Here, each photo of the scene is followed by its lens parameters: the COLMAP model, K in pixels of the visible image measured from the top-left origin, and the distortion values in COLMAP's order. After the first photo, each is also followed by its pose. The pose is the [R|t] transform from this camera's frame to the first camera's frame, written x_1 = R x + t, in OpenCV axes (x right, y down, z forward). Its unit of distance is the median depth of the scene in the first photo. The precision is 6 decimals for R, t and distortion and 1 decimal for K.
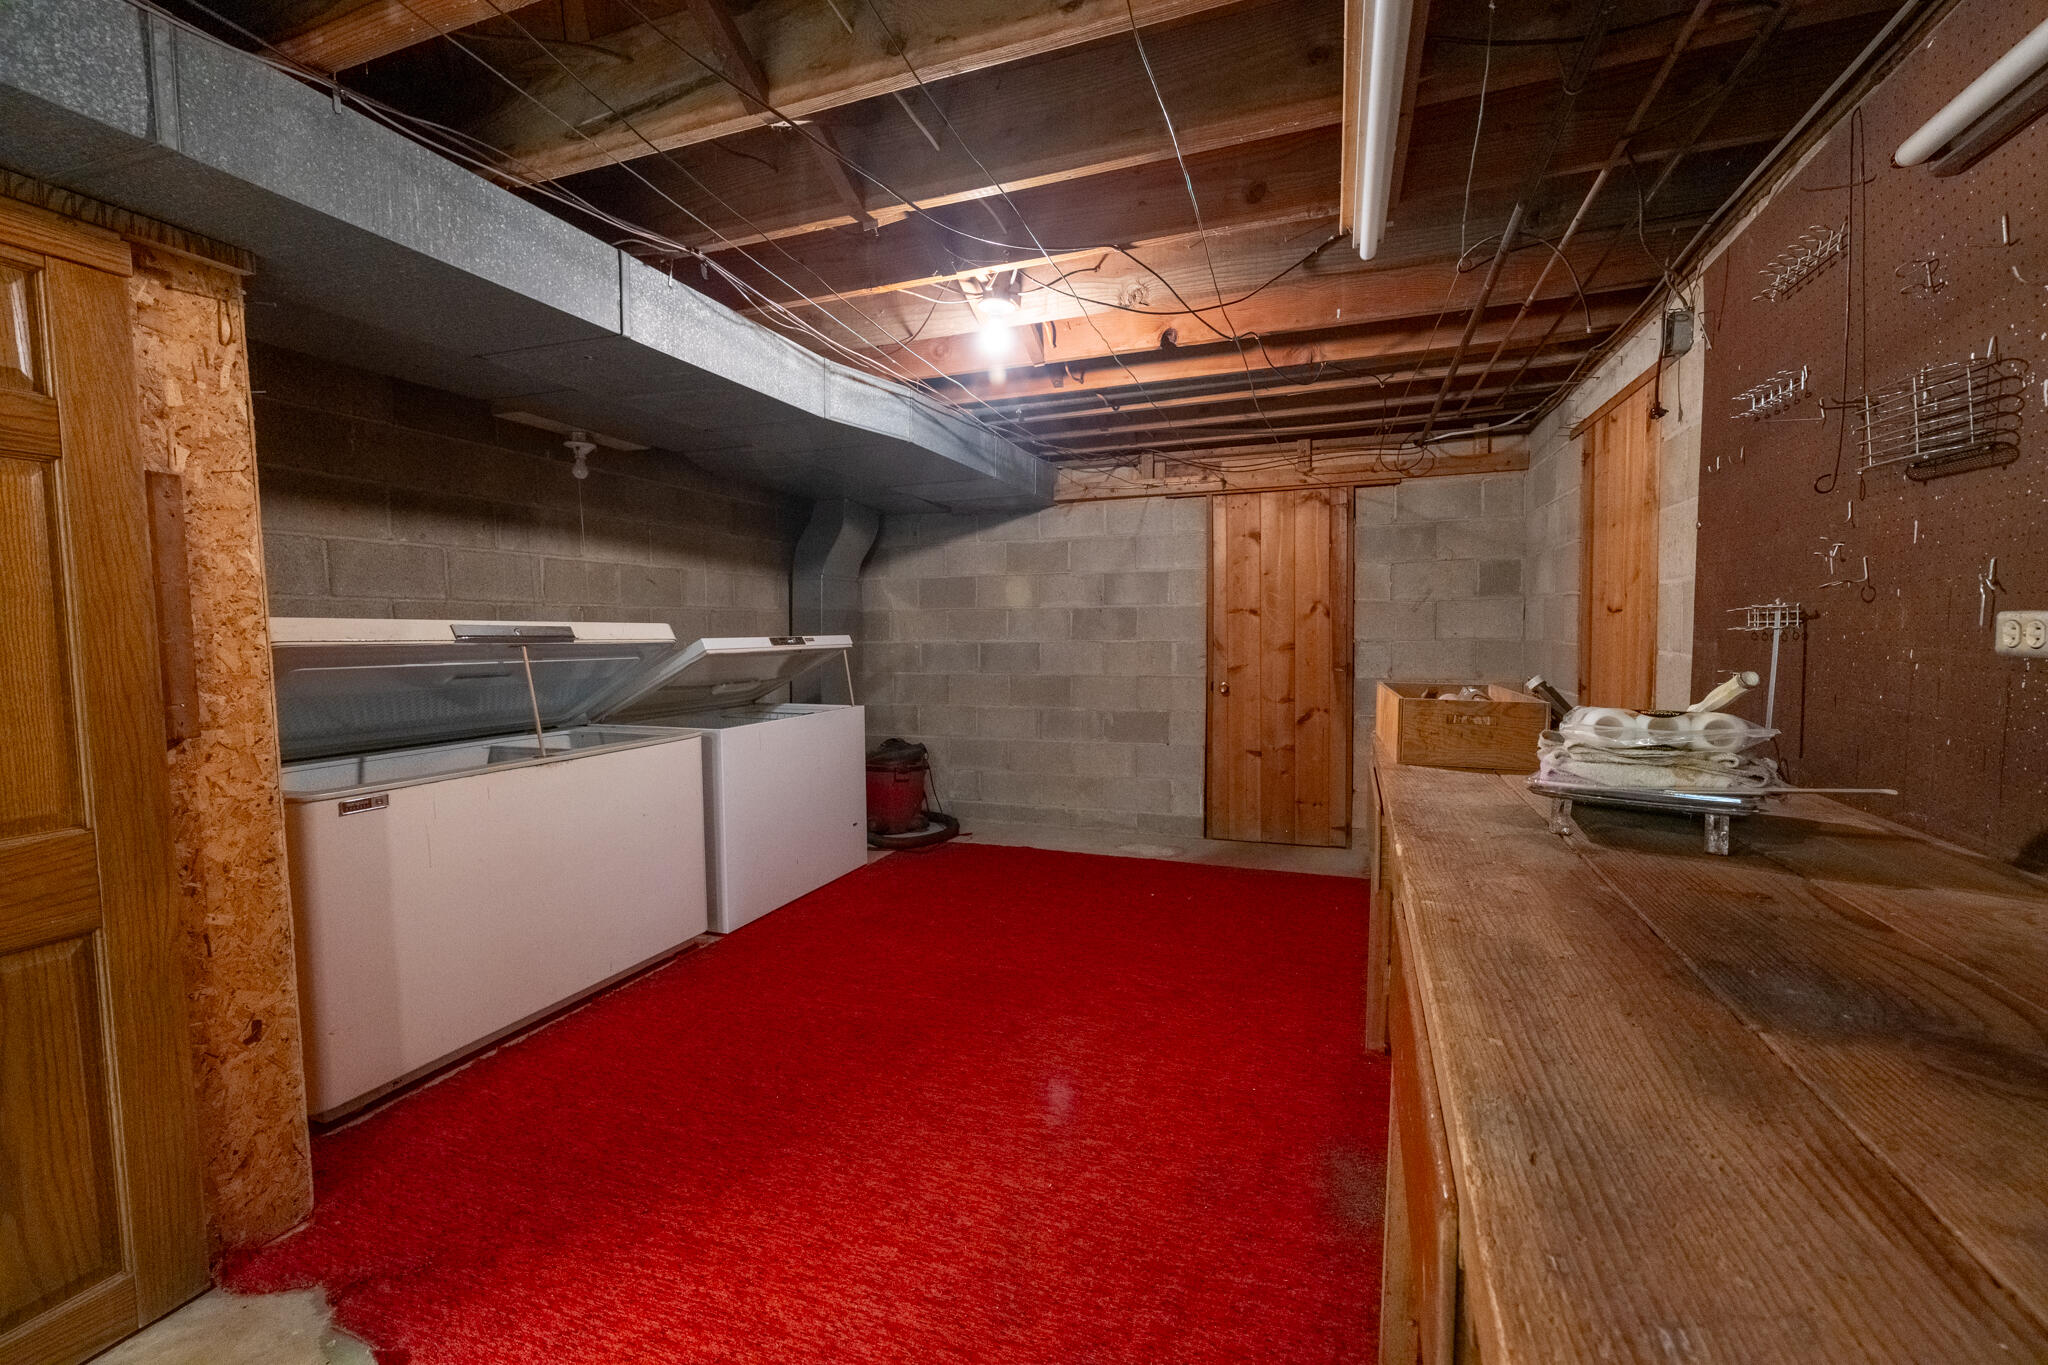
lens RADIAL K [[857.6, 0, 1026.4], [0, 857.6, 687.7], [0, 0, 1]] dist [-0.000067, 0.000581]
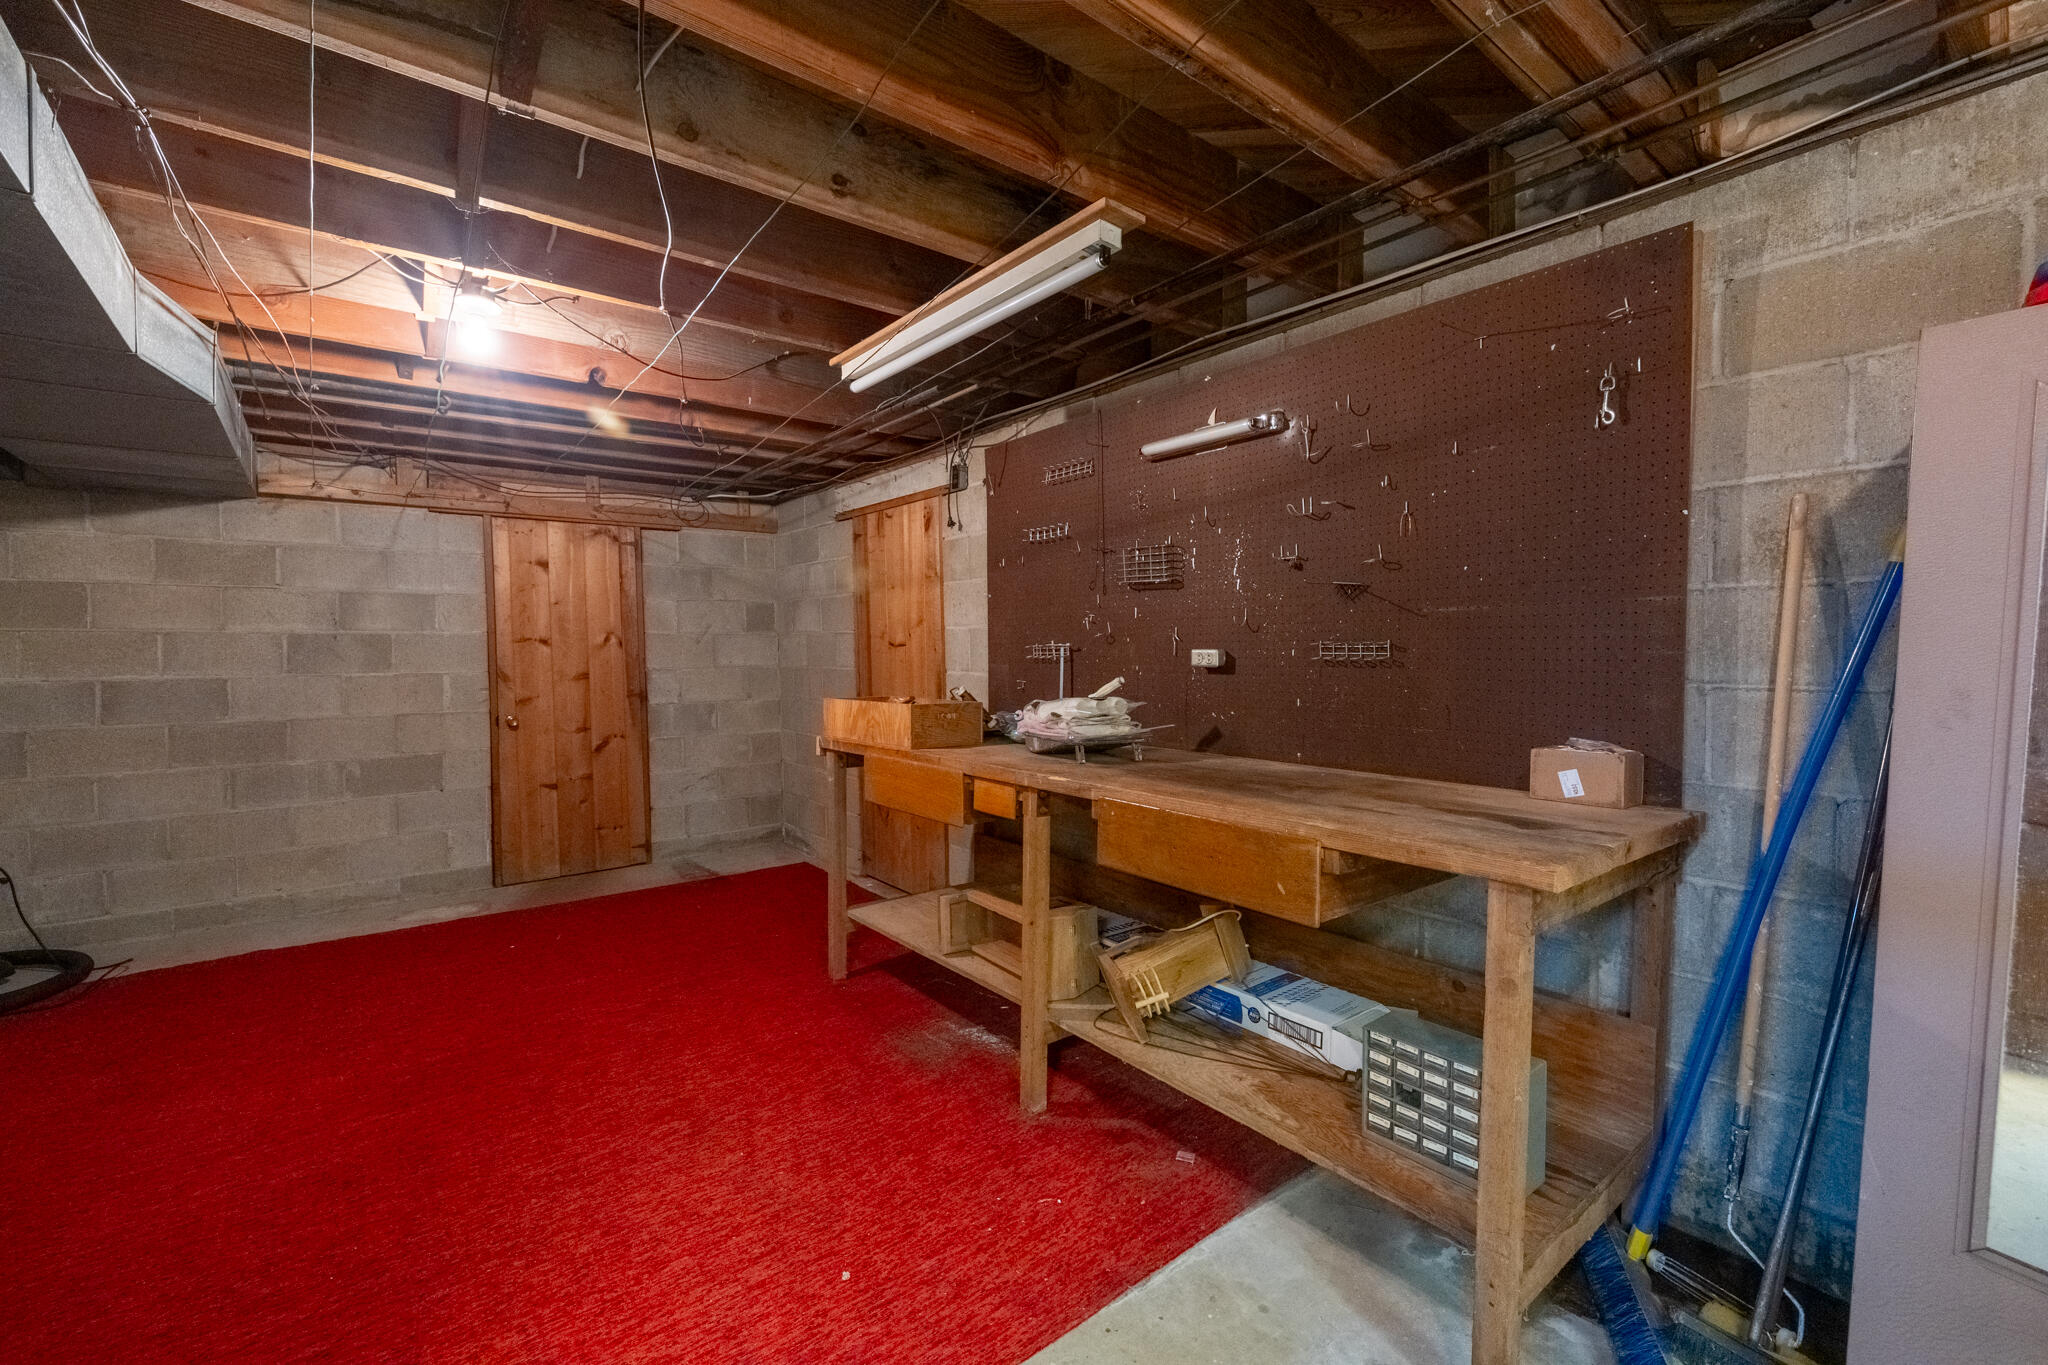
lens RADIAL K [[857.6, 0, 1028.0], [0, 857.6, 692.5], [0, 0, 1]] dist [-0.000067, 0.000581]
pose [[0.516147, -0.036290, 0.855731, -0.294808], [0.062109, 0.998058, 0.004864, -0.001323], [-0.854245, 0.050638, 0.517398, 0.029322]]
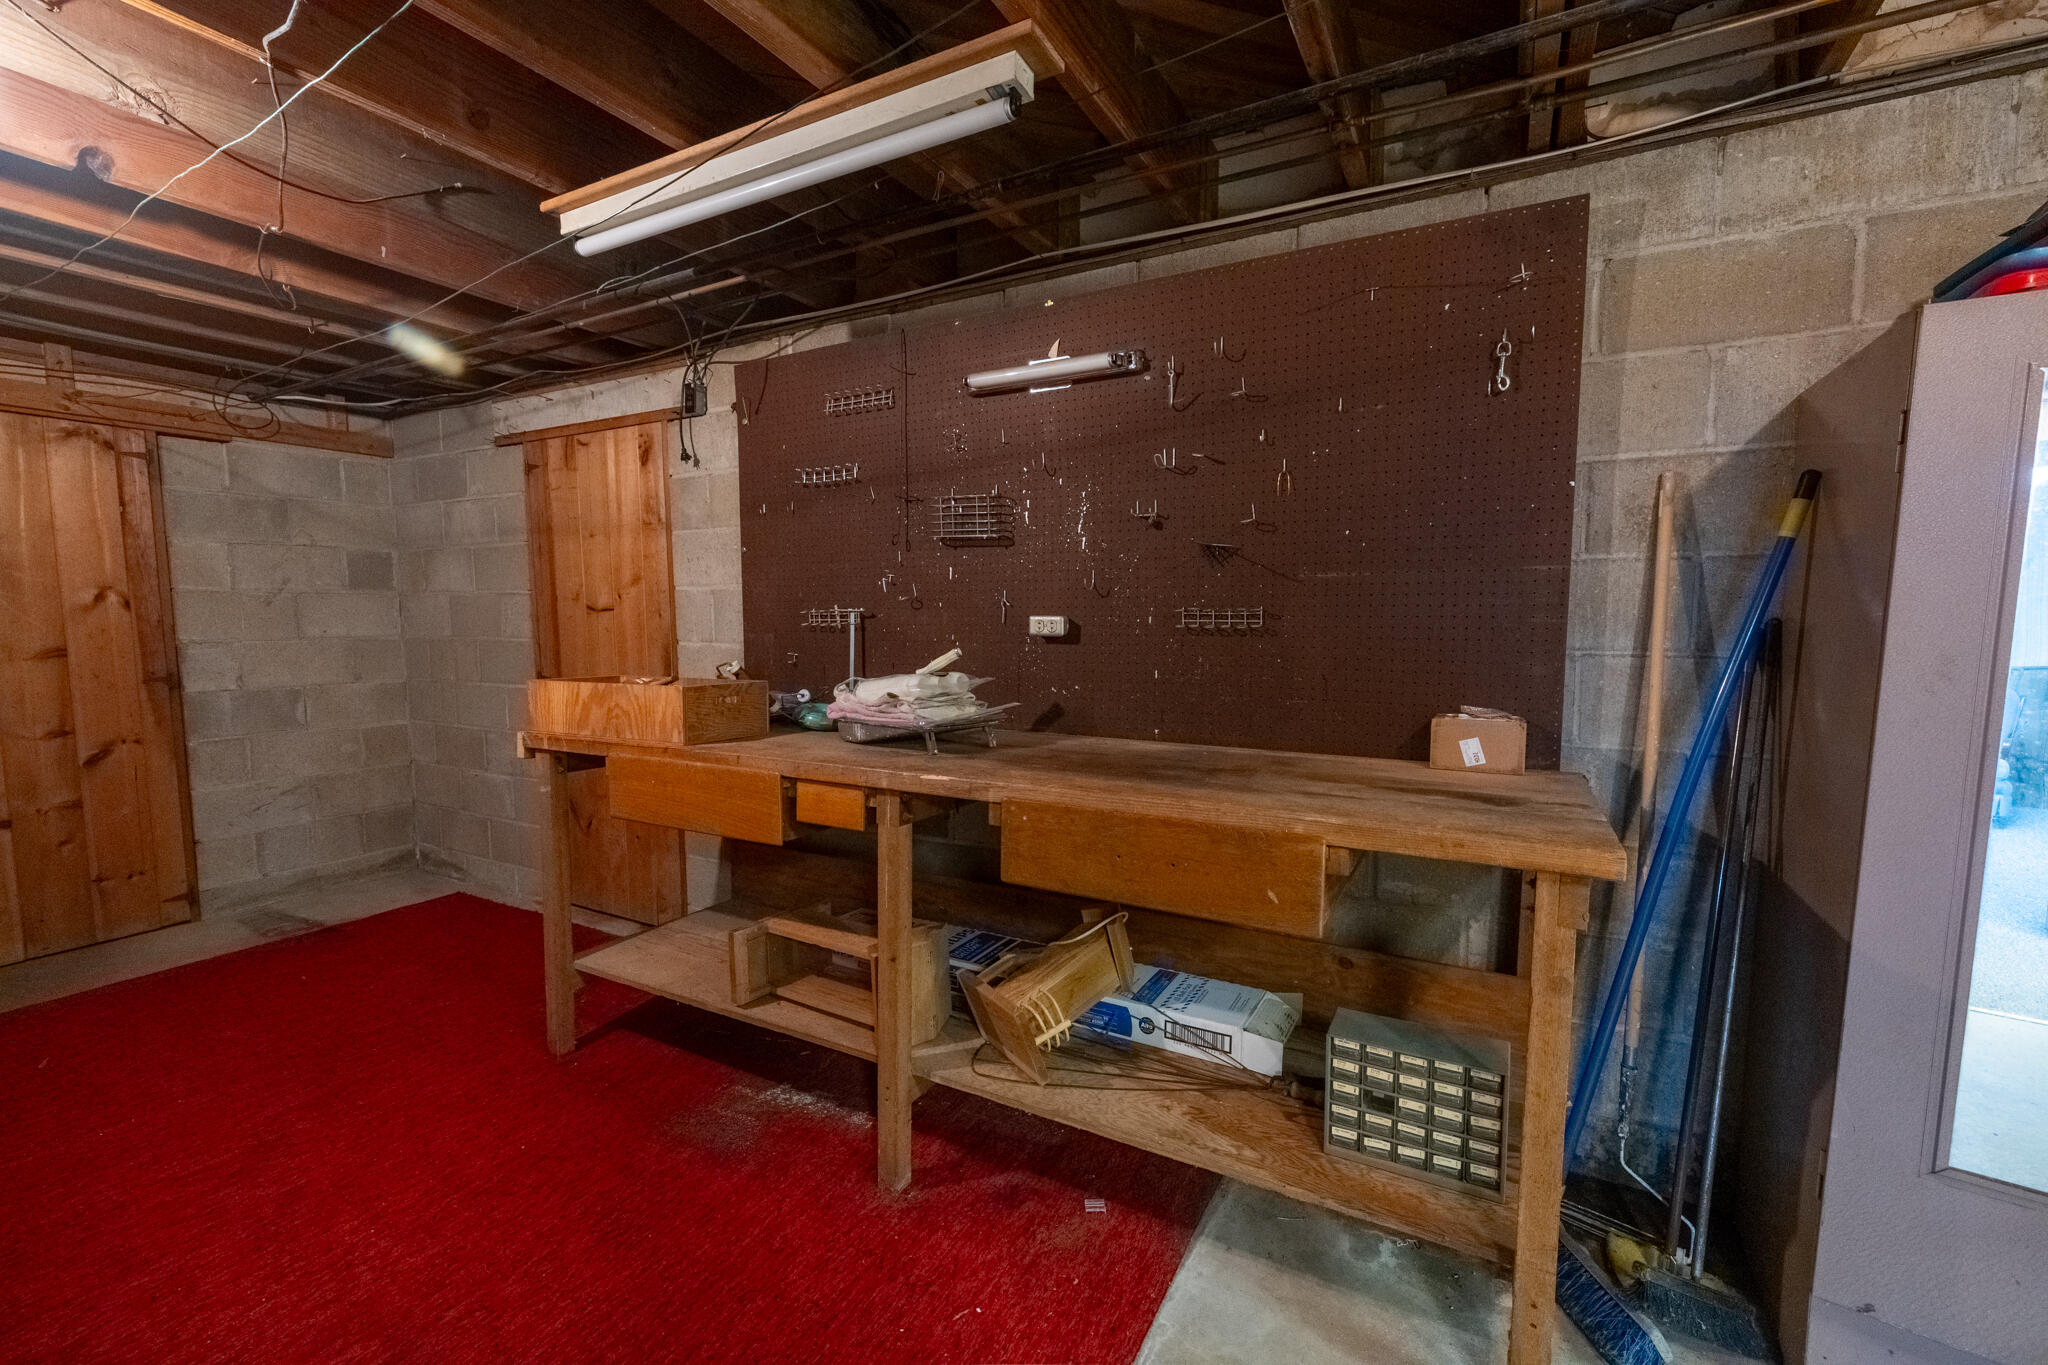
lens RADIAL K [[857.6, 0, 1028.3], [0, 857.6, 691.1], [0, 0, 1]] dist [-0.000067, 0.000581]
pose [[0.146099, -0.075331, 0.986398, -0.244957], [0.069878, 0.995392, 0.065668, -0.009951], [-0.986799, 0.059334, 0.150690, 0.162056]]
